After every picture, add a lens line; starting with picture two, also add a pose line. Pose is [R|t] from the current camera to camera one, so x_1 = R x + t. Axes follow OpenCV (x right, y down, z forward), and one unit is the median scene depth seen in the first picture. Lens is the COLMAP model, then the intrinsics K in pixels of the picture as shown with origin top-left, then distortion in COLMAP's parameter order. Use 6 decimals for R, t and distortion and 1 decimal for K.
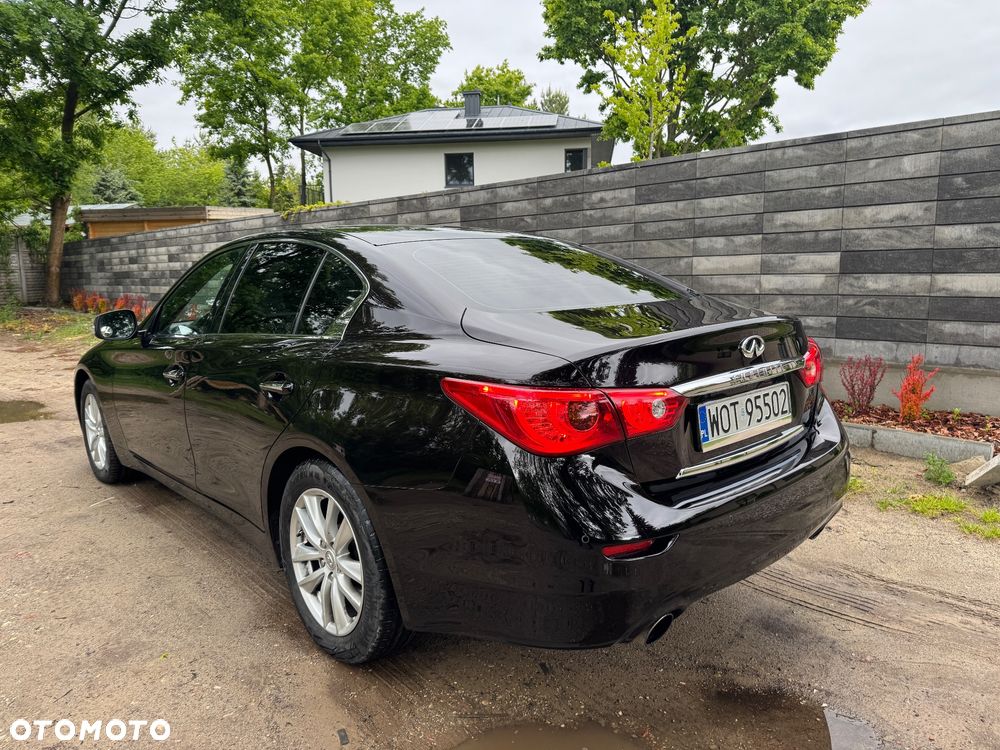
lens RADIAL K [[693.2, 0, 500.0], [0, 693.2, 375.0], [0, 0, 1]] dist [0.097136, -0.133902]
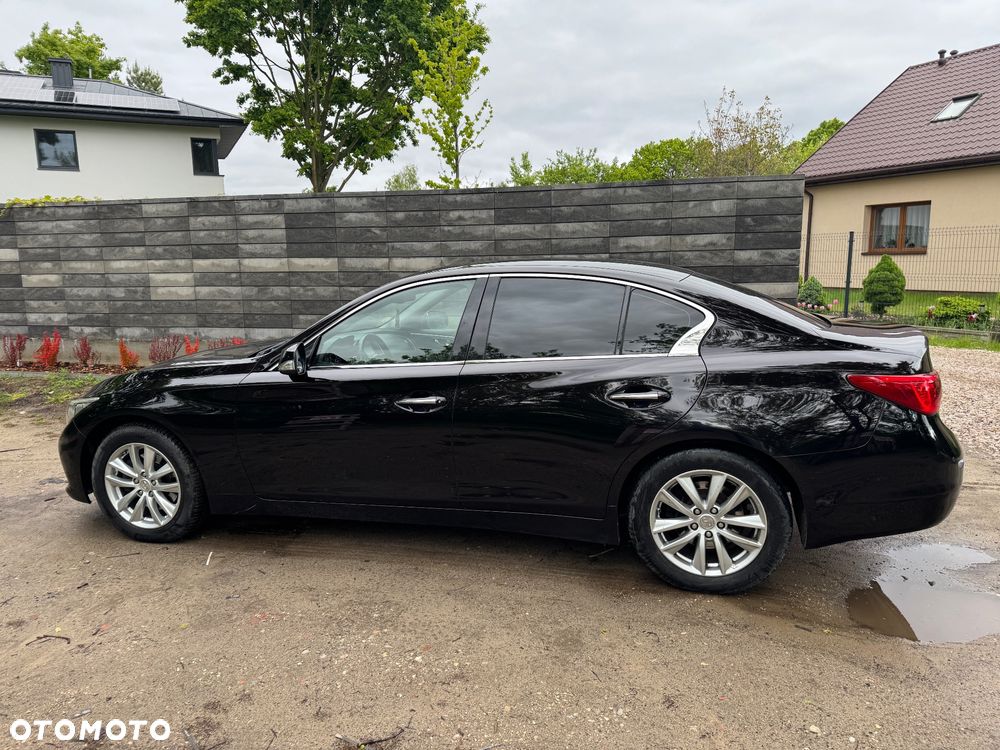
lens RADIAL K [[682.0, 0, 492.3], [0, 682.0, 377.9], [0, 0, 1]] dist [0.218010, -0.405322]
pose [[0.839545, -0.088398, 0.536050, -0.500348], [0.082228, 0.995982, 0.035462, -0.033602], [-0.537032, 0.014307, 0.843441, 0.043404]]
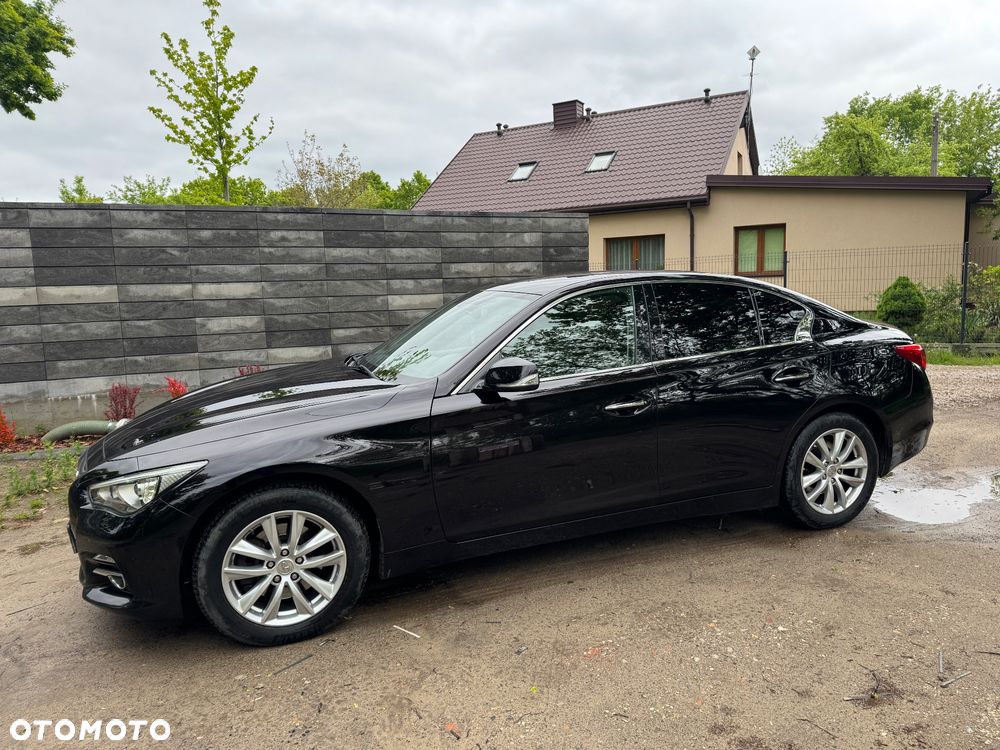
lens RADIAL K [[693.2, 0, 500.0], [0, 693.2, 375.0], [0, 0, 1]] dist [0.097136, -0.133902]
pose [[0.355511, -0.110086, 0.928167, -0.816183], [0.162902, 0.985139, 0.054448, -0.072031], [-0.920367, 0.131843, 0.368160, 0.427911]]
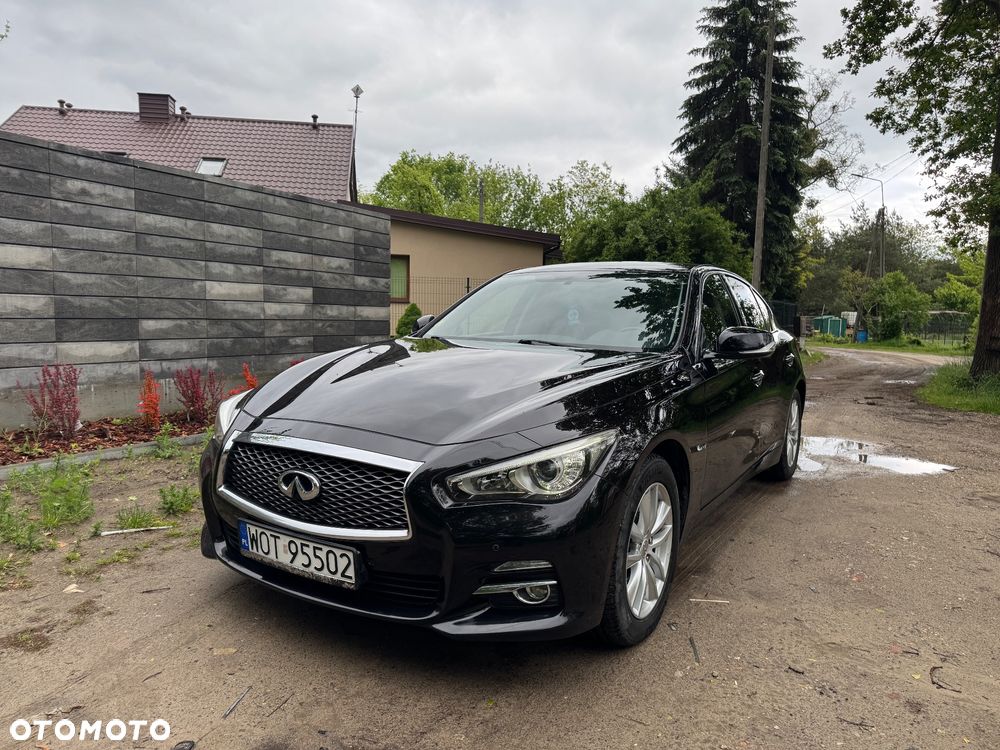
lens RADIAL K [[703.7, 0, 500.0], [0, 703.7, 375.0], [0, 0, 1]] dist [0.042826, -0.051112]
pose [[-0.275808, -0.070301, 0.958639, -0.814552], [0.128318, 0.985702, 0.109204, -0.101682], [-0.952609, 0.153130, -0.262843, 0.942633]]
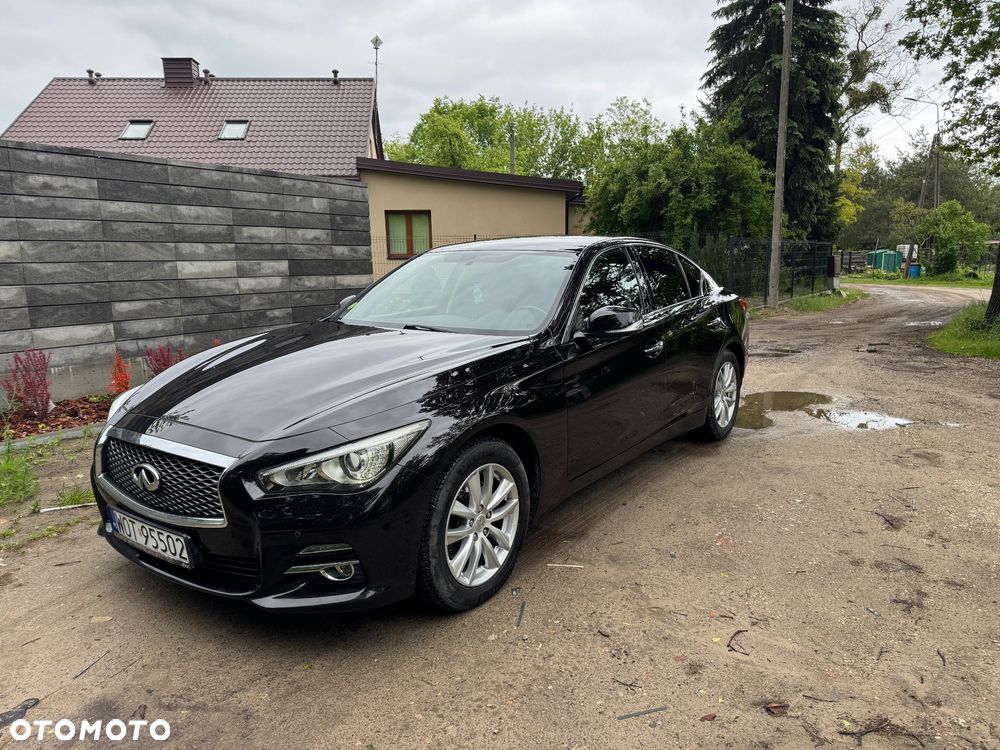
lens RADIAL K [[703.7, 0, 500.0], [0, 703.7, 375.0], [0, 0, 1]] dist [0.042826, -0.051112]
pose [[-0.209277, -0.135364, 0.968442, -0.876758], [0.168067, 0.970656, 0.171992, -0.113520], [-0.963305, 0.198757, -0.180385, 0.812676]]
